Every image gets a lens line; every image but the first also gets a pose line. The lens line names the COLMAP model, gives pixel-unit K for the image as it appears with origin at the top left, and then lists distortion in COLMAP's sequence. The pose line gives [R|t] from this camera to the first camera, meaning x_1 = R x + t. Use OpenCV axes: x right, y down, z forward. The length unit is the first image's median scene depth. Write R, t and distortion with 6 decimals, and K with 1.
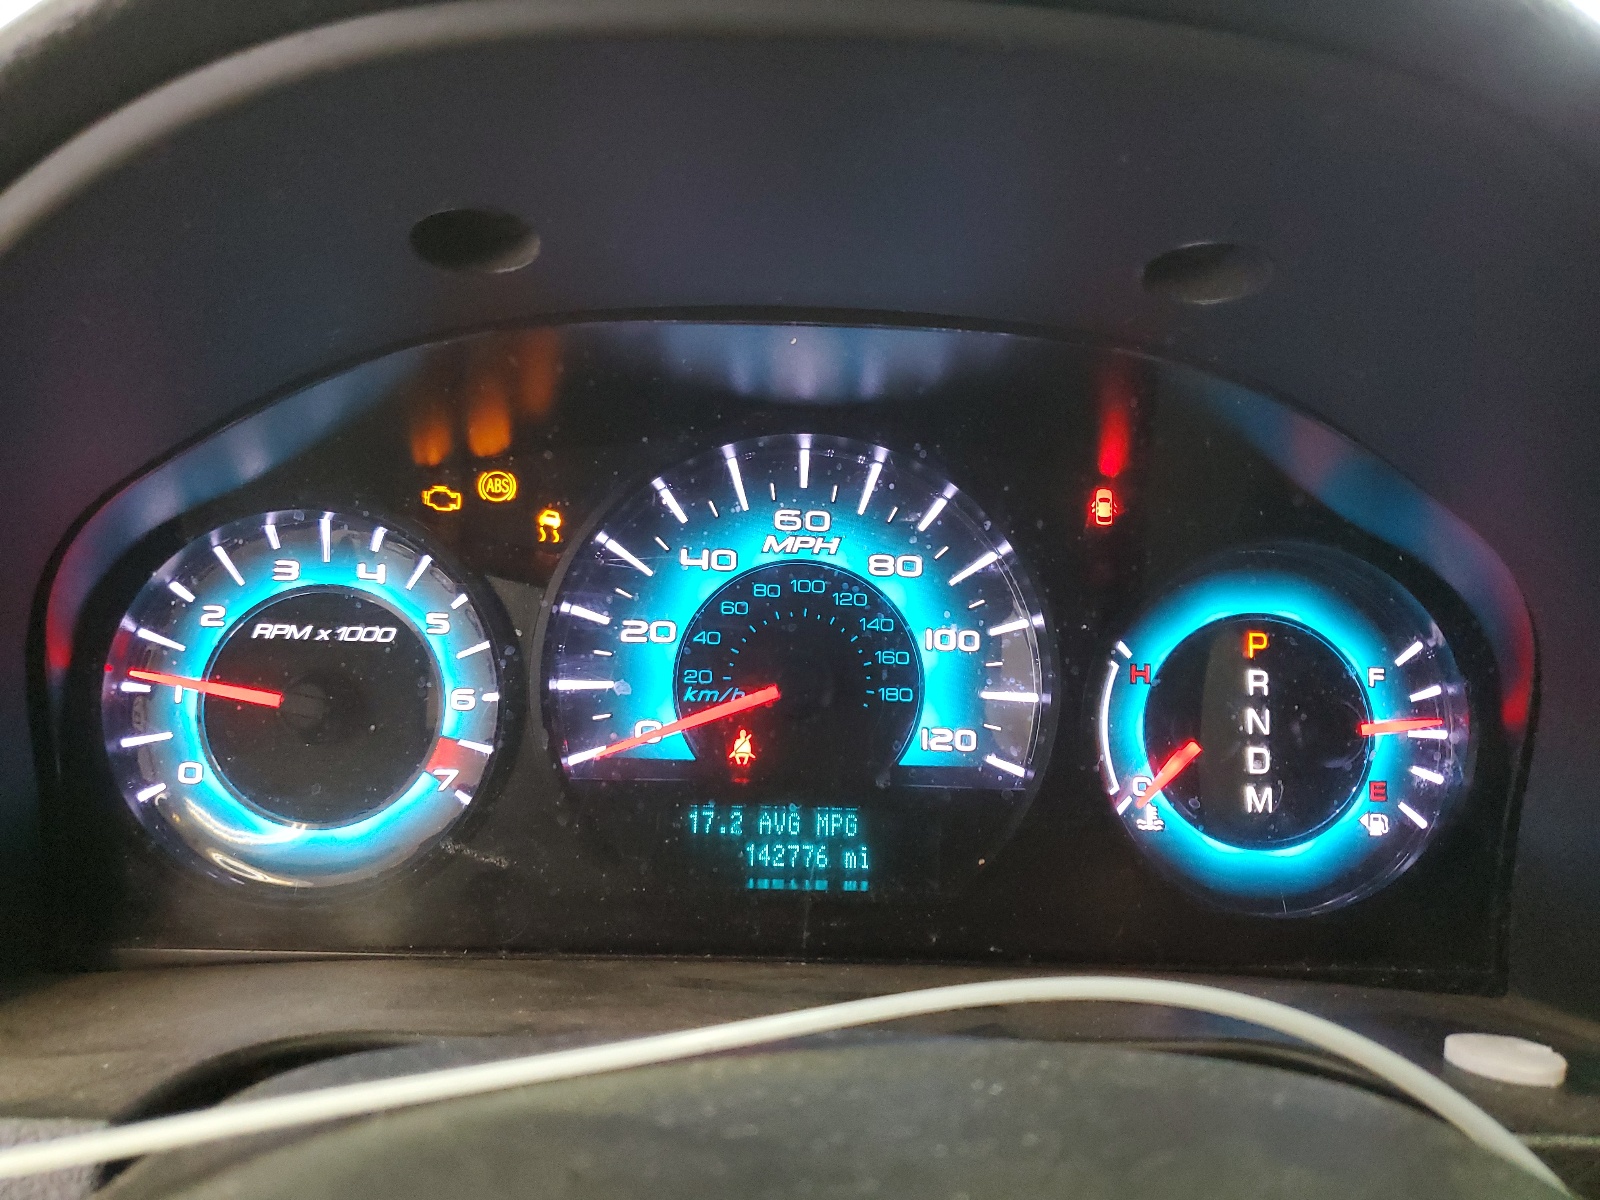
lens RADIAL K [[1249.8, 0, 798.5], [0, 1249.8, 599.0], [0, 0, 1]] dist [0.006230, 0.003182]
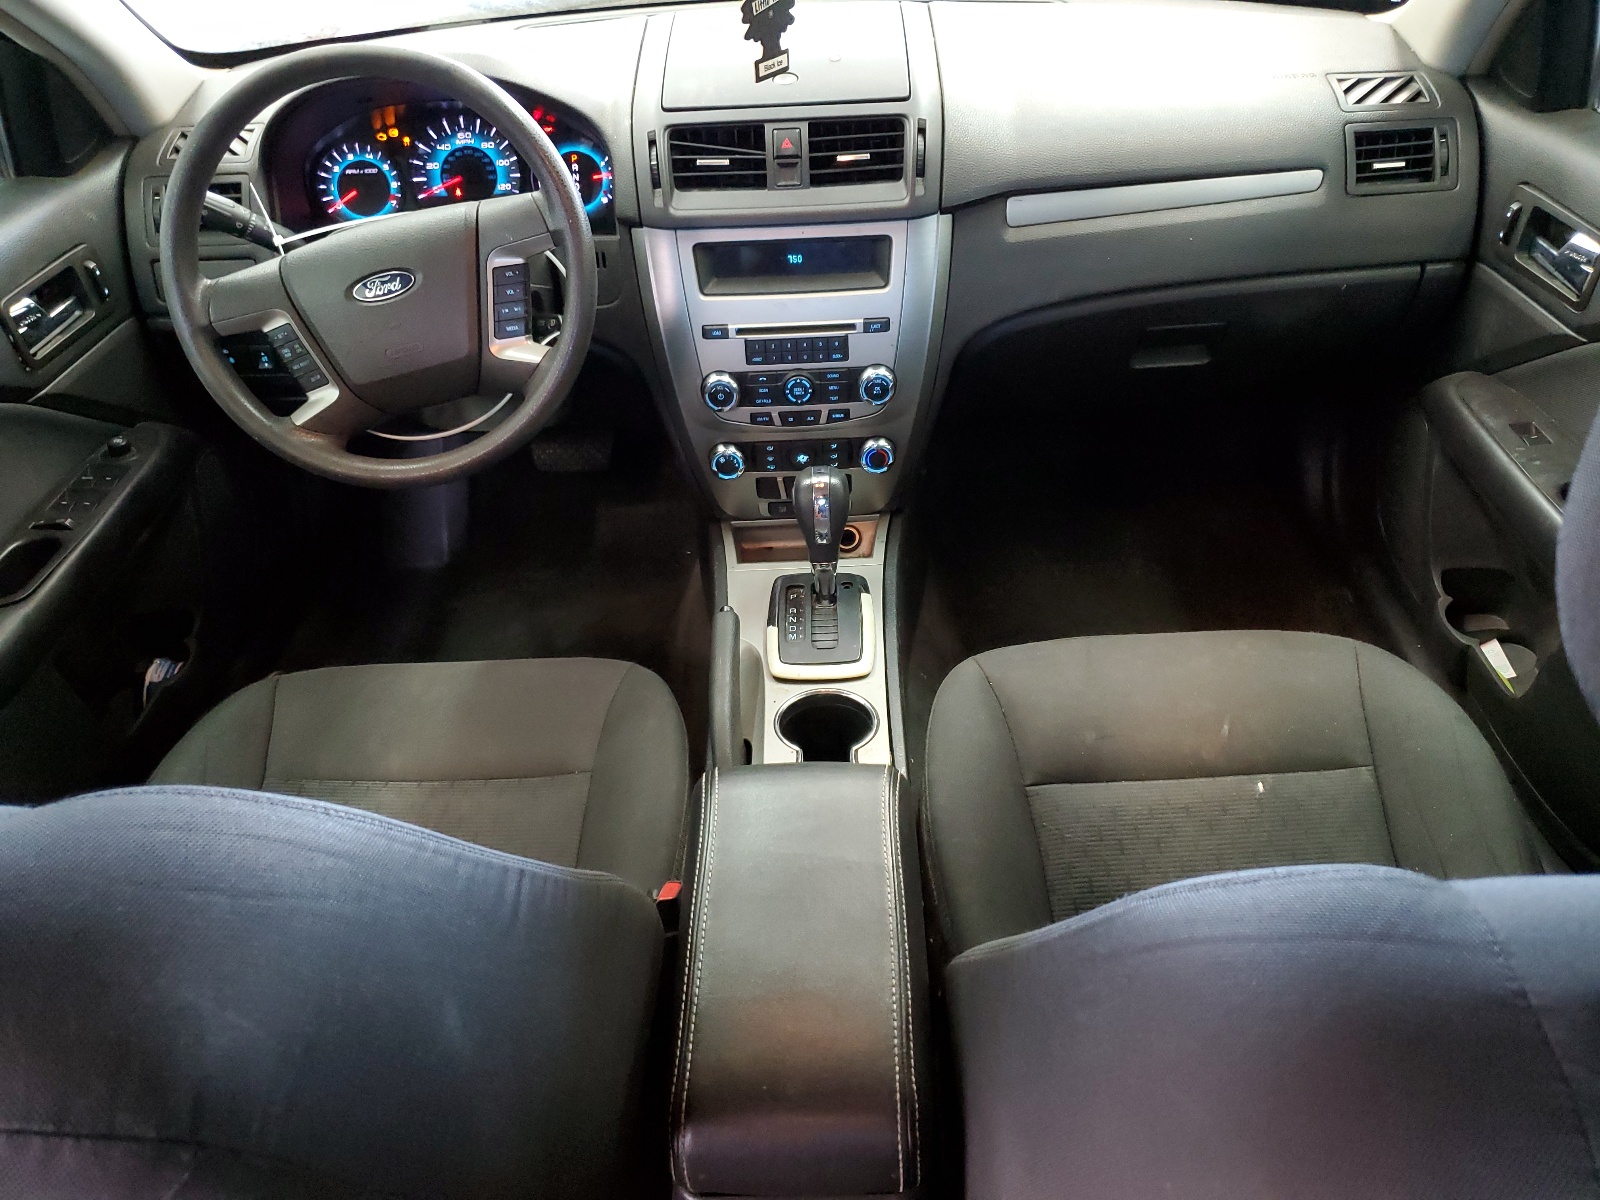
lens RADIAL K [[1249.8, 0, 801.5], [0, 1249.8, 598.4], [0, 0, 1]] dist [0.006230, 0.003182]
pose [[0.995395, -0.046677, -0.083732, 1.453982], [0.073476, 0.932485, 0.353656, -0.016312], [0.061571, -0.358180, 0.931620, -3.530511]]
